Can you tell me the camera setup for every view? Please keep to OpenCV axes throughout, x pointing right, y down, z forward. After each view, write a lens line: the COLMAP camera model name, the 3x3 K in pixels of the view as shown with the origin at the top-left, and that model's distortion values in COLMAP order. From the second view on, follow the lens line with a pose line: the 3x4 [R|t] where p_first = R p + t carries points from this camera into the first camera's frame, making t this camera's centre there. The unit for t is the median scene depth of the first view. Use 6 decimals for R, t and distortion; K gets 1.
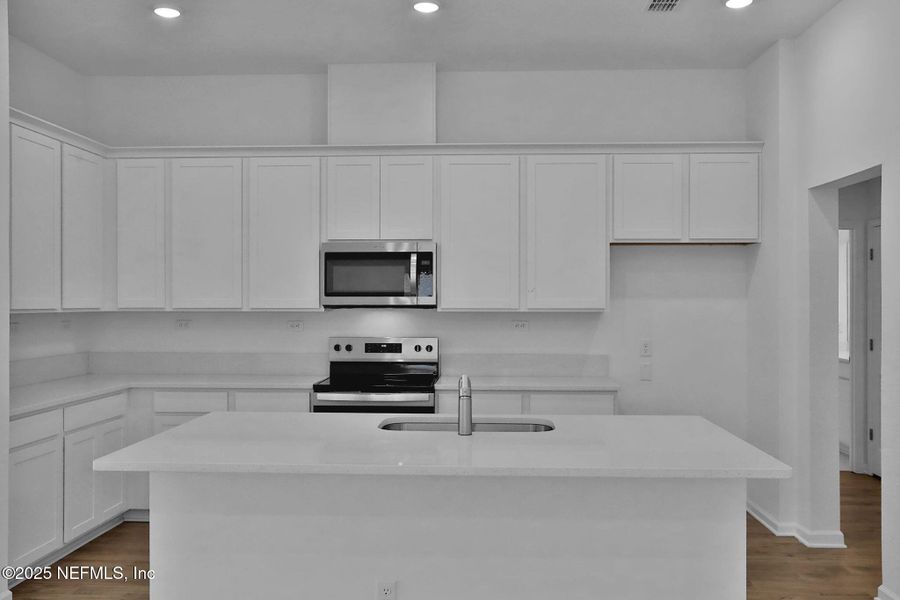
lens RADIAL K [[812.6, 0, 450.0], [0, 812.6, 300.0], [0, 0, 1]] dist [-0.027070, -0.000970]
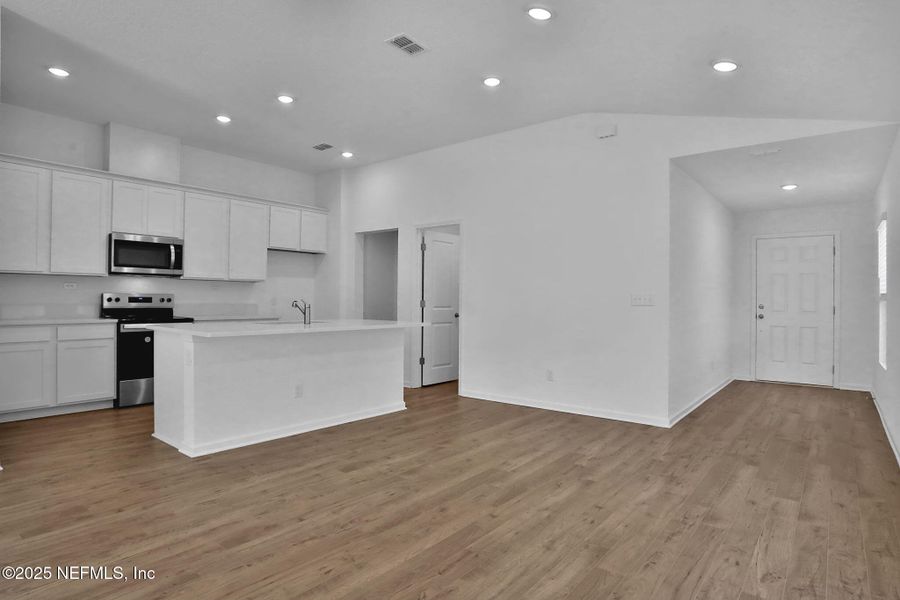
lens RADIAL K [[500.6, 0, 448.9], [0, 500.6, 296.4], [0, 0, 1]] dist [-0.080362, 0.045028]
pose [[0.589377, 0.010353, 0.807792, -0.538811], [-0.010126, 0.999934, -0.005428, 0.052835], [-0.807794, -0.004981, 0.589443, -0.106649]]
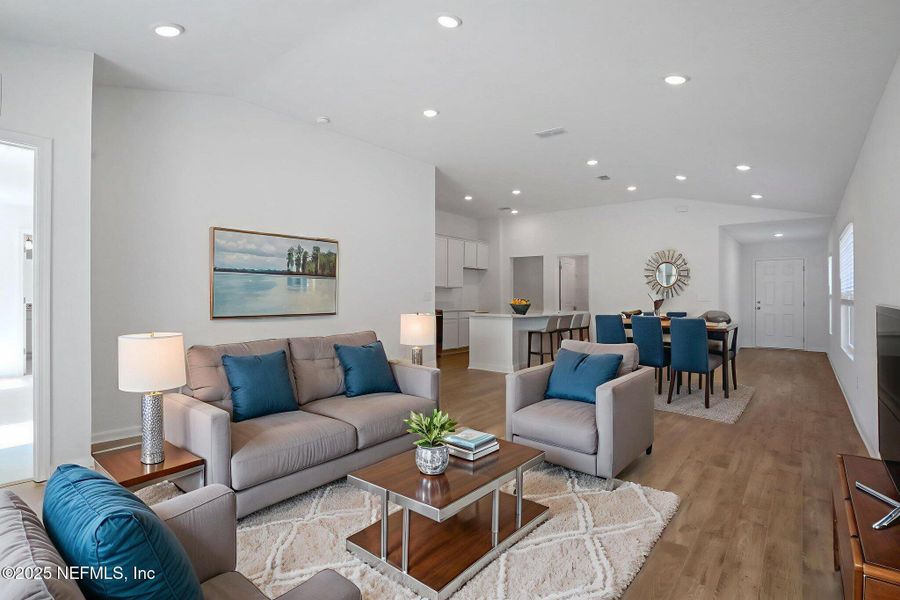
lens RADIAL K [[459.6, 0, 476.3], [0, 459.6, 297.9], [0, 0, 1]] dist [0.023336, -0.000048]
pose [[0.541615, 0.004955, 0.840612, -1.362861], [-0.007262, 0.999973, -0.001215, 0.057457], [-0.840595, -0.005446, 0.541637, -0.072362]]
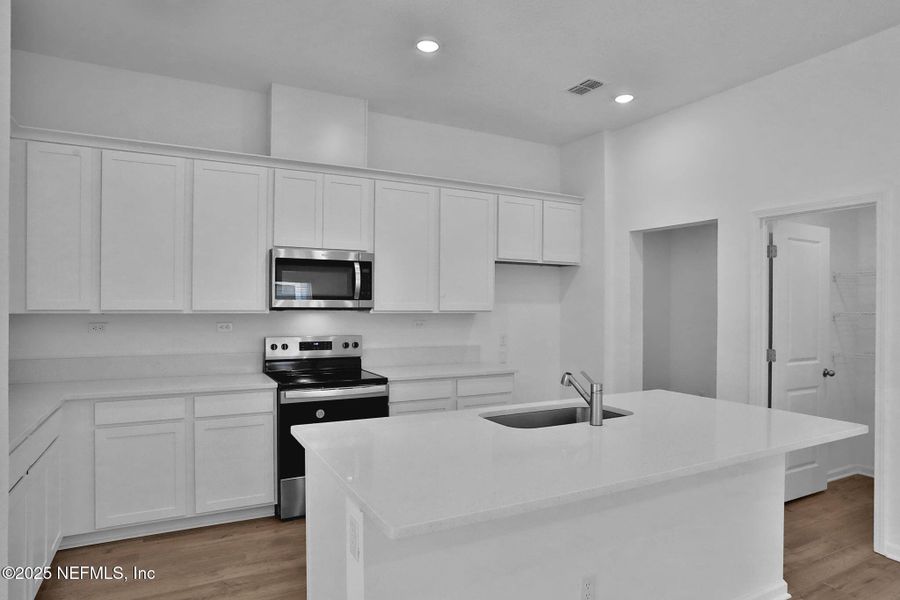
lens RADIAL K [[544.8, 0, 450.3], [0, 544.8, 304.8], [0, 0, 1]] dist [-0.061845, 0.001031]
pose [[0.855550, 0.006148, 0.517683, -0.322525], [-0.007564, 0.999971, 0.000626, 0.000822], [-0.517665, -0.004451, 0.855572, 0.276717]]
